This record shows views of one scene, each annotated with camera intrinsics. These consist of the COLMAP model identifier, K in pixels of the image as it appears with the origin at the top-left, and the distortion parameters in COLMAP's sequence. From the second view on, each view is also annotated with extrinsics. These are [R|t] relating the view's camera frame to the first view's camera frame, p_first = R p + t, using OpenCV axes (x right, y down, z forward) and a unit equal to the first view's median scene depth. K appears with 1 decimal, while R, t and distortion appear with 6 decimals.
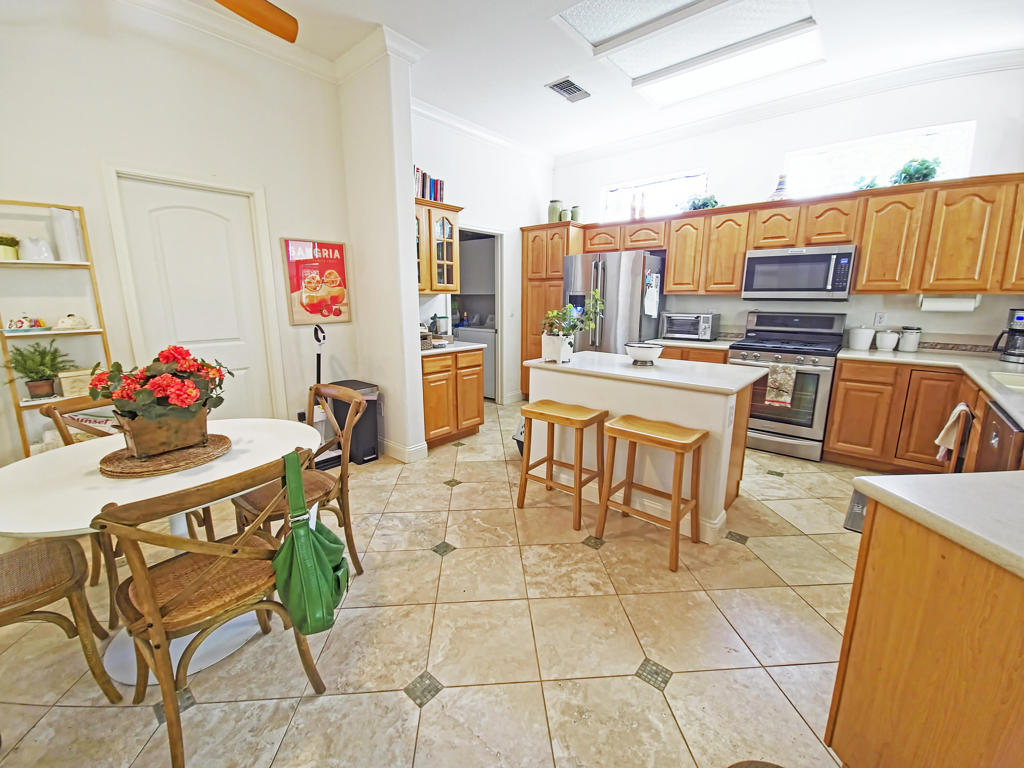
lens RADIAL K [[422.8, 0, 509.3], [0, 422.8, 379.7], [0, 0, 1]] dist [0.025515, -0.000119]
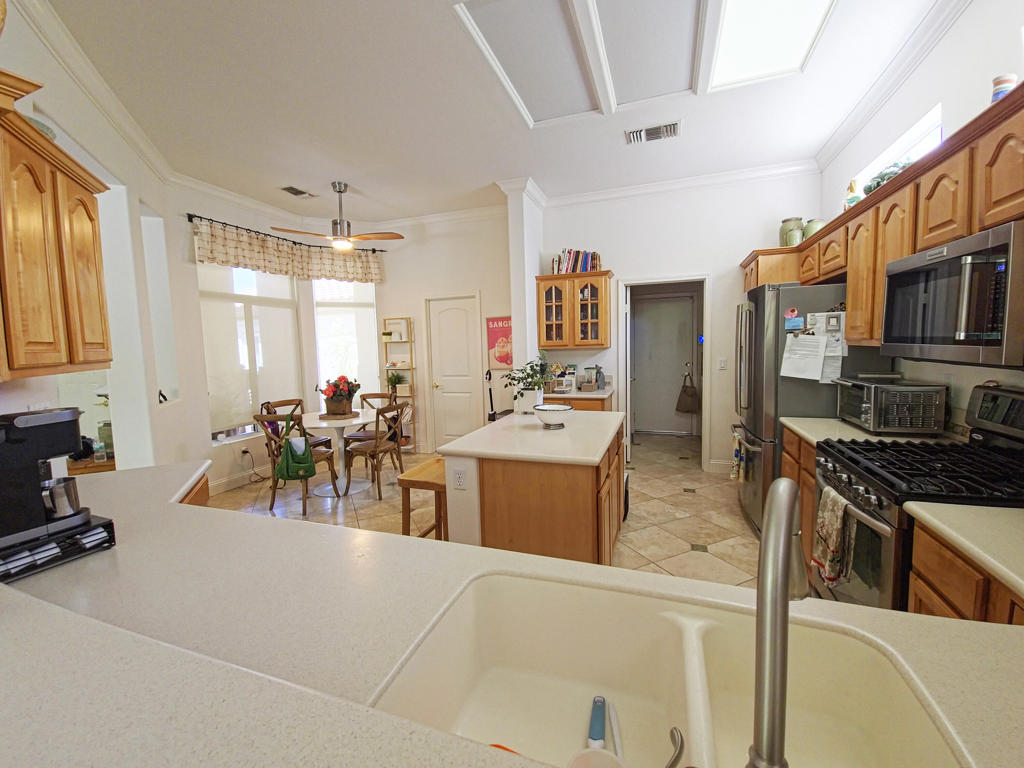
lens RADIAL K [[422.8, 0, 509.3], [0, 422.8, 379.7], [0, 0, 1]] dist [0.025515, -0.000119]
pose [[0.364721, 0.065773, -0.928791, 0.902720], [-0.156784, 0.987597, 0.008370, -0.102452], [0.917822, 0.142567, 0.370510, 0.430146]]
